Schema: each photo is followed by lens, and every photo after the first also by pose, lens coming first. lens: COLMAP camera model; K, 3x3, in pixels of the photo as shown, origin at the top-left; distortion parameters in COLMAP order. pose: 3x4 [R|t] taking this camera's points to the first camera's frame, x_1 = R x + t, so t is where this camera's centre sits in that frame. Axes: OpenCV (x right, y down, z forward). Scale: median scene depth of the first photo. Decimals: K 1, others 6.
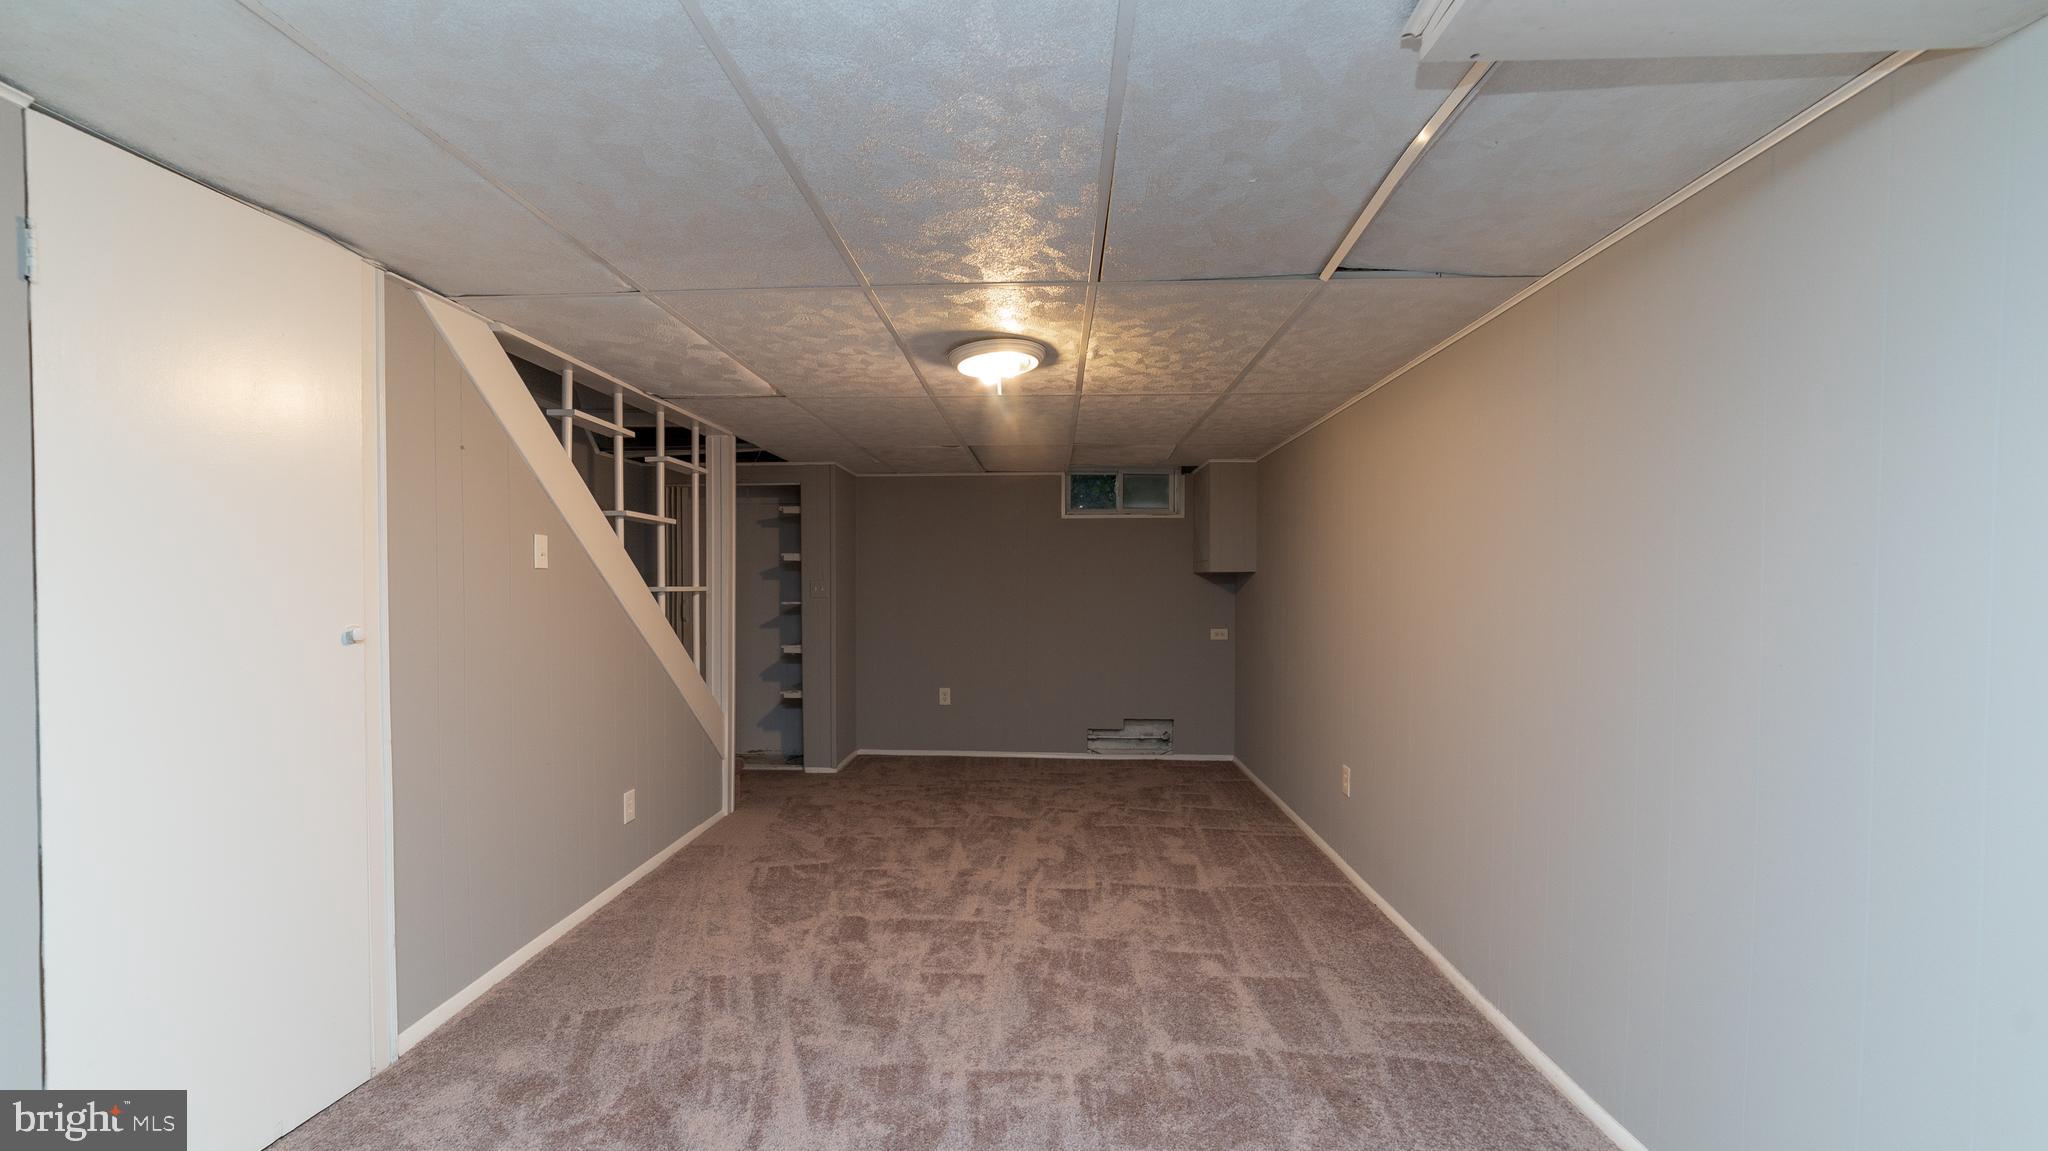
lens RADIAL K [[811.7, 0, 1028.6], [0, 811.7, 595.6], [0, 0, 1]] dist [-0.008493, 0.002550]
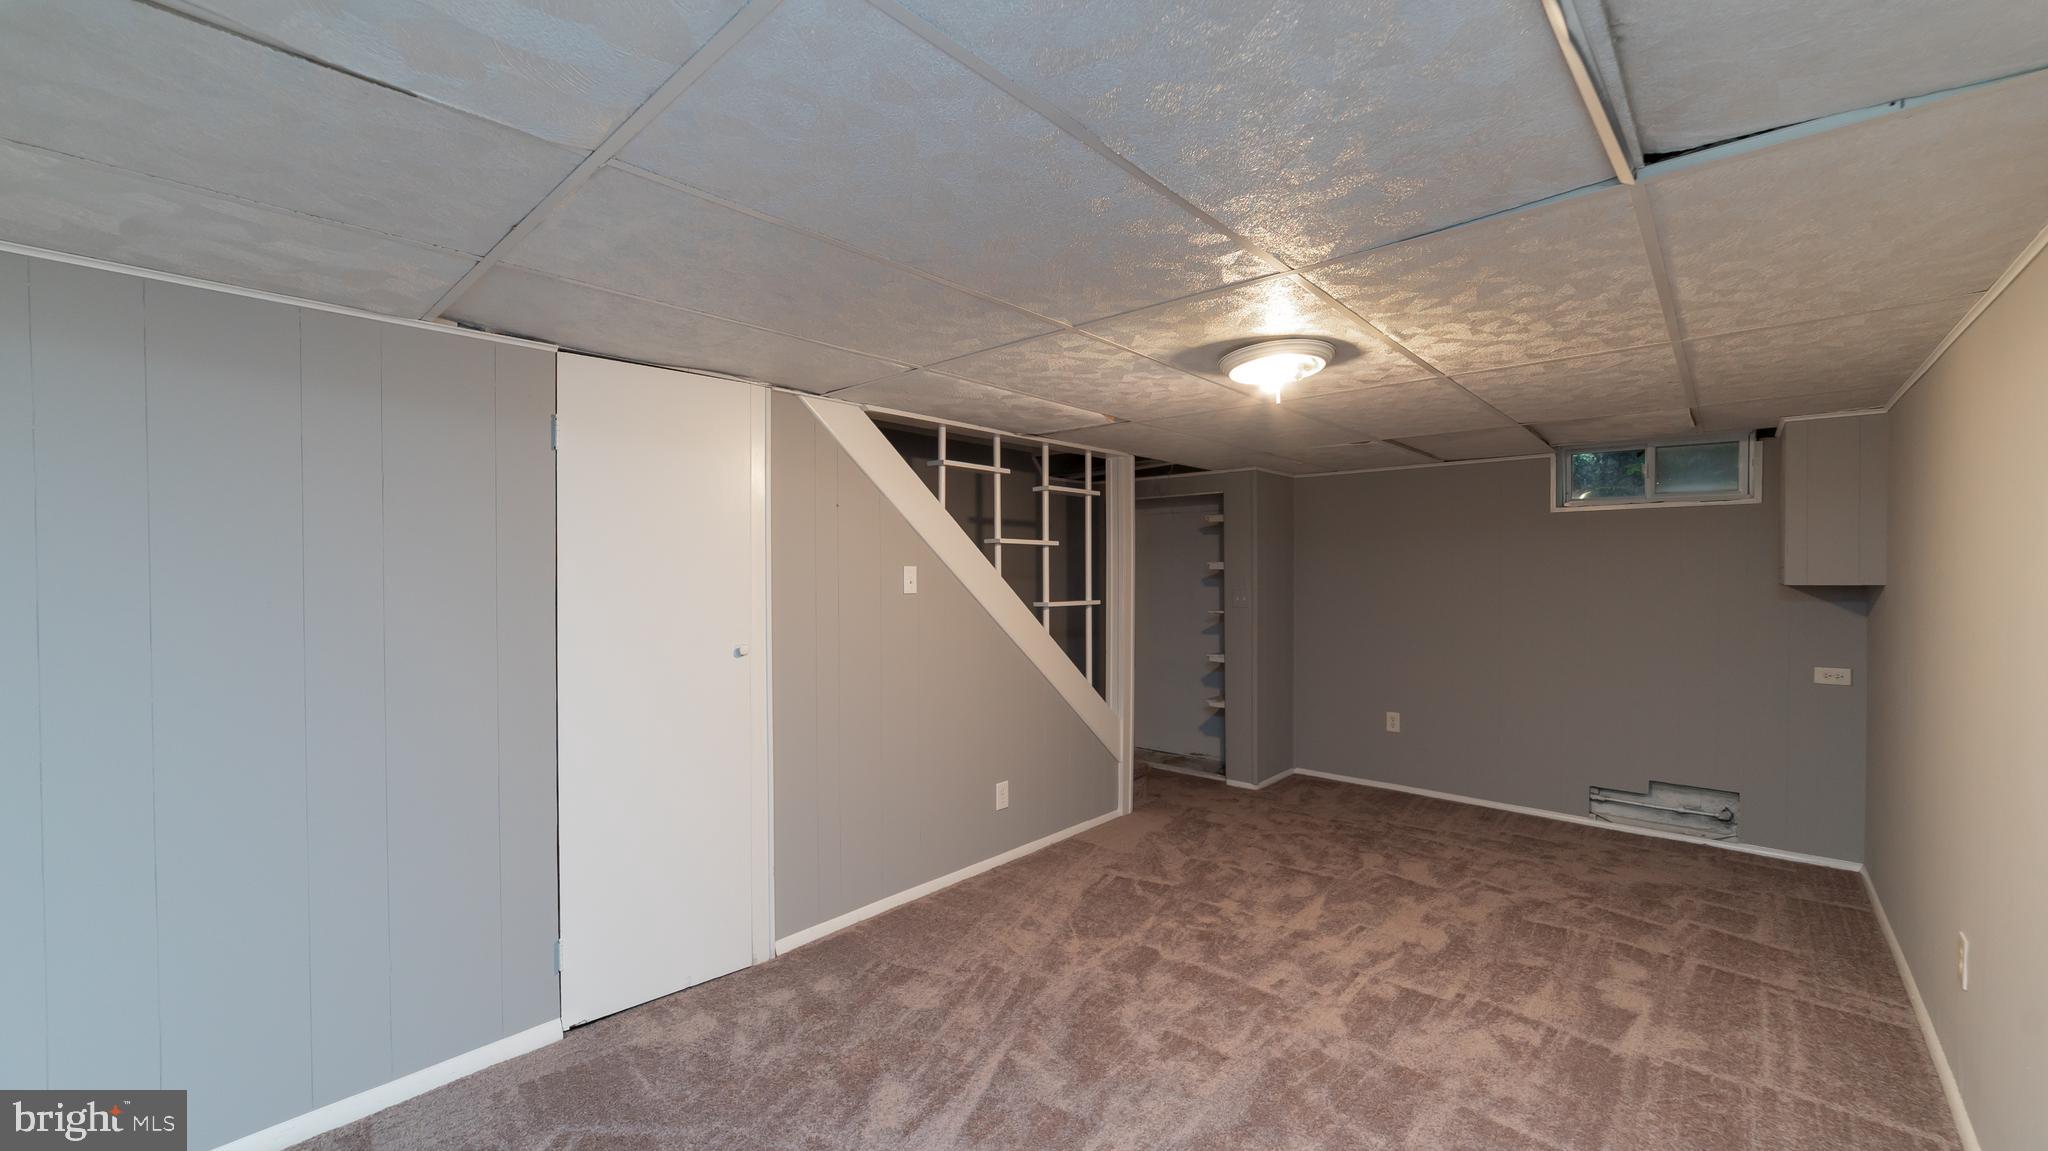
lens RADIAL K [[811.7, 0, 999.4], [0, 811.7, 585.3], [0, 0, 1]] dist [-0.008493, 0.002550]
pose [[0.768307, 0.006503, -0.640049, 0.238415], [-0.006780, 0.999975, 0.002022, -0.040610], [0.640046, 0.002786, 0.768331, 0.109539]]
